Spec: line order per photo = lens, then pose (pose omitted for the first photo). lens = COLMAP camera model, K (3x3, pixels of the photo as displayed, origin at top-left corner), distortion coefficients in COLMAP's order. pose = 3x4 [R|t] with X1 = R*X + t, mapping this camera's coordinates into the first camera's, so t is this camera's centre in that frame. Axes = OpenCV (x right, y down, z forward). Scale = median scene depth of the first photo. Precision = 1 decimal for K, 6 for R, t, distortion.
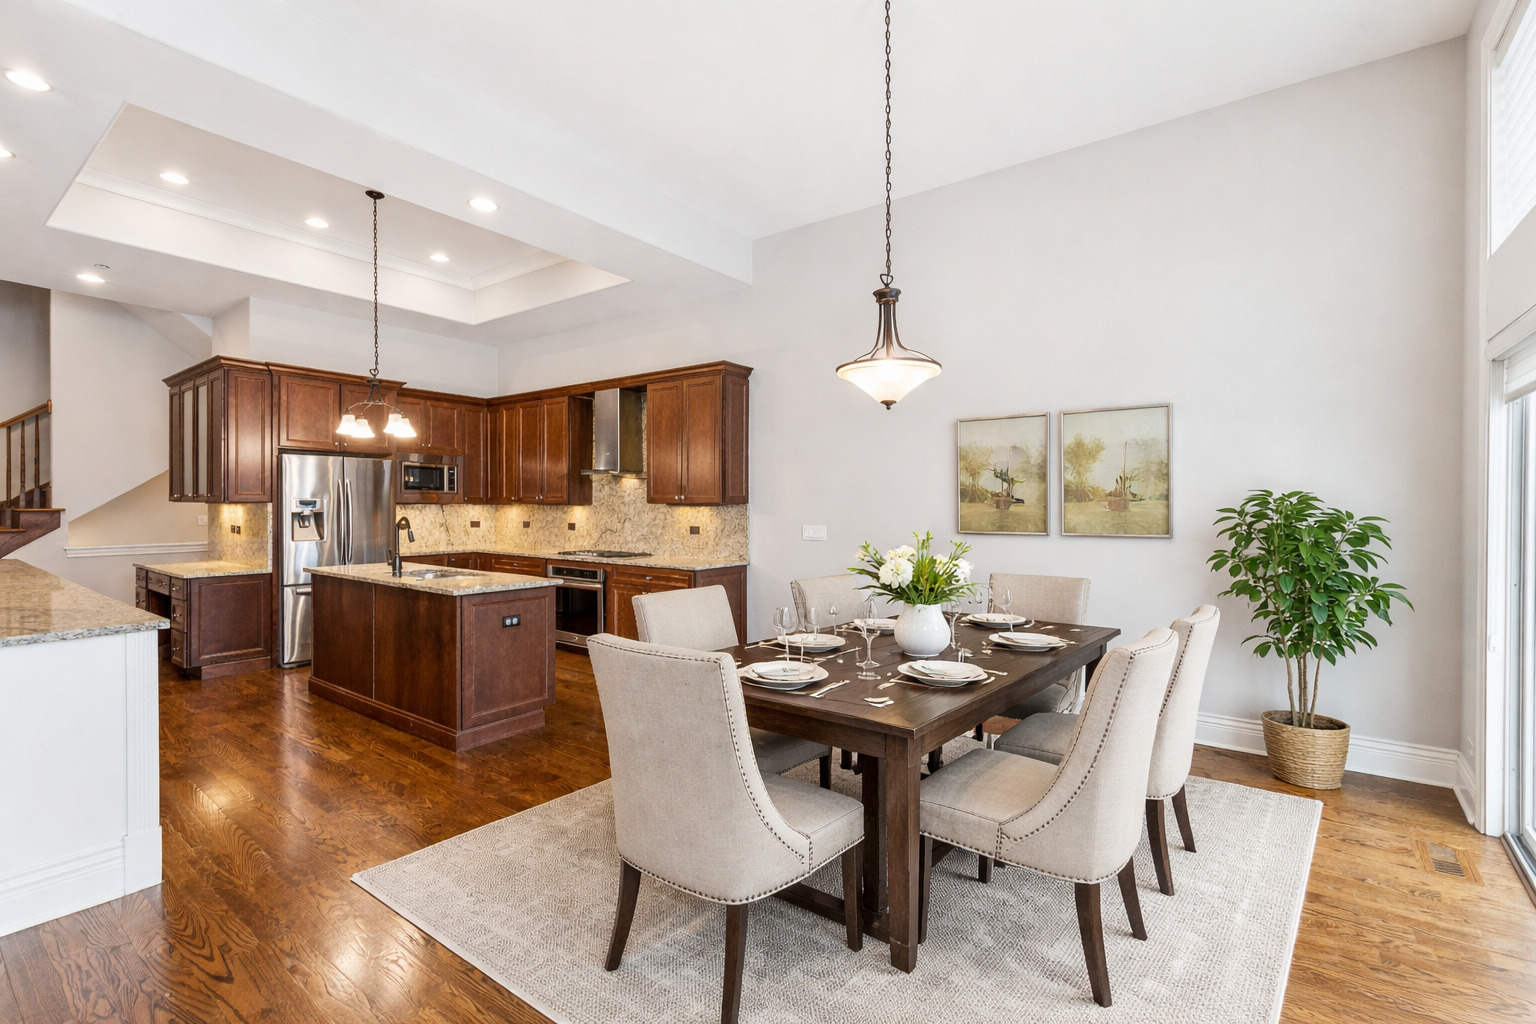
lens RADIAL K [[651.0, 0, 770.0], [0, 651.0, 507.3], [0, 0, 1]] dist [0.013587, 0.000195]
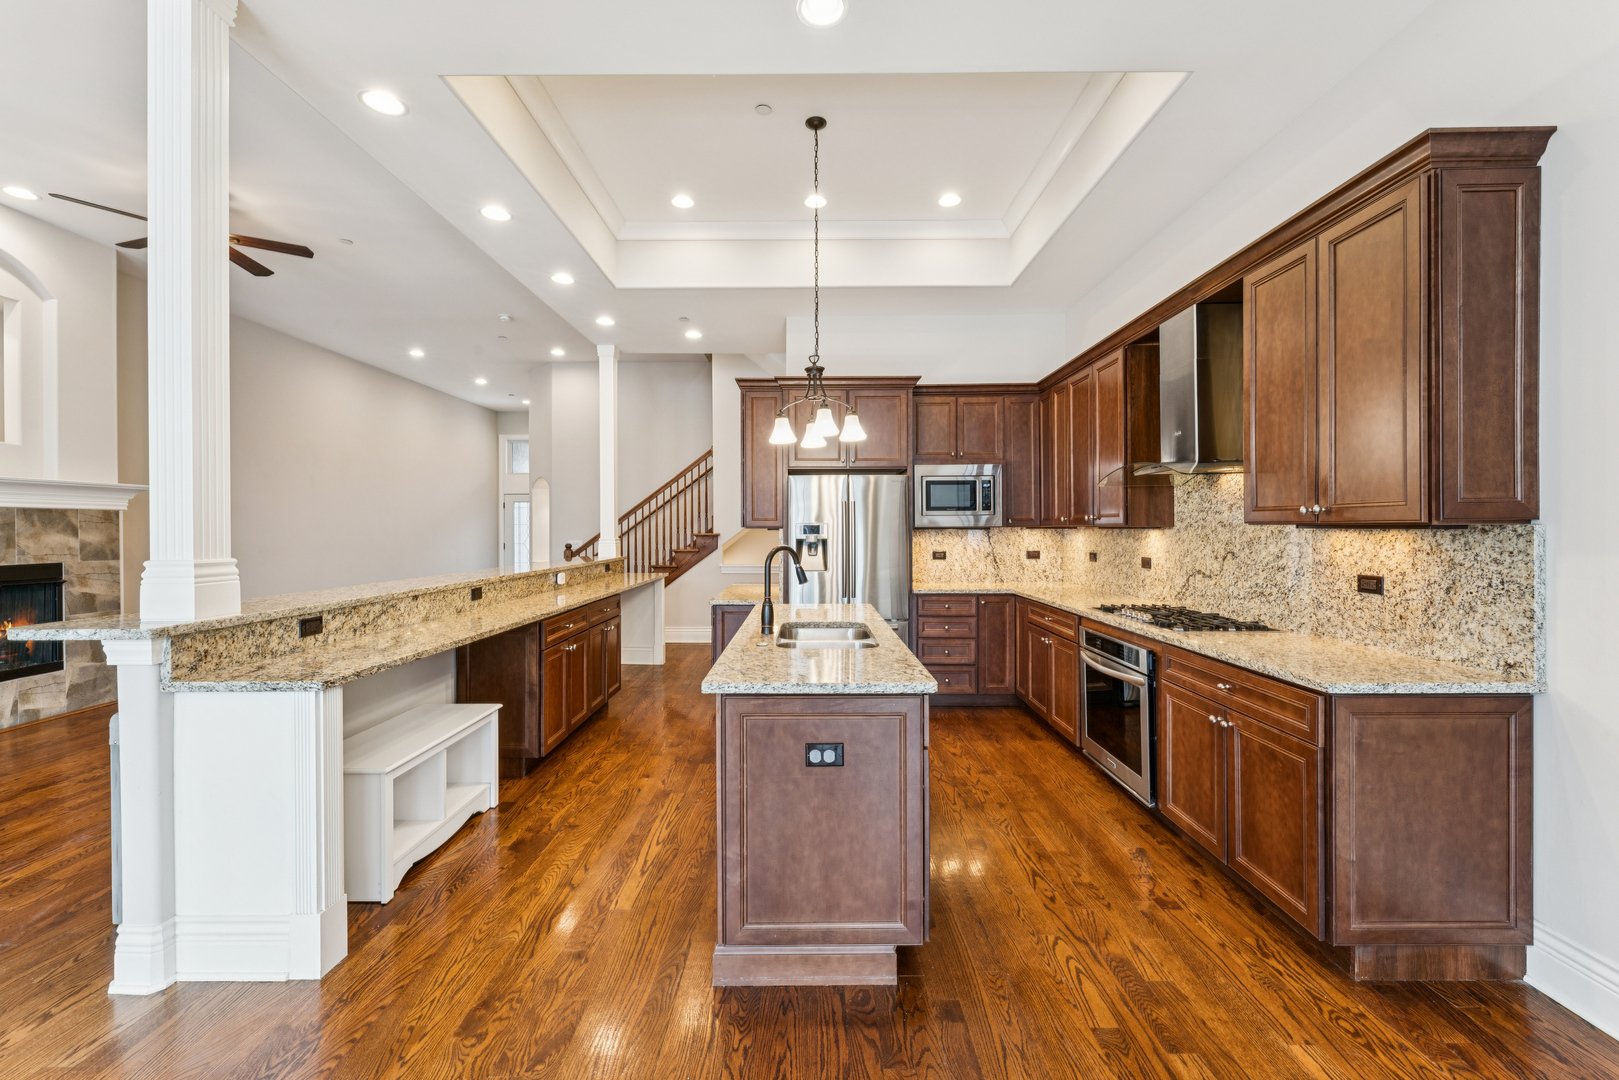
lens RADIAL K [[666.1, 0, 823.6], [0, 666.1, 536.0], [0, 0, 1]] dist [-0.007206, -0.000325]
pose [[0.604692, 0.001669, -0.796458, 0.015881], [0.005647, 0.999964, 0.006383, -0.002066], [0.796439, -0.008357, 0.604661, 0.452721]]
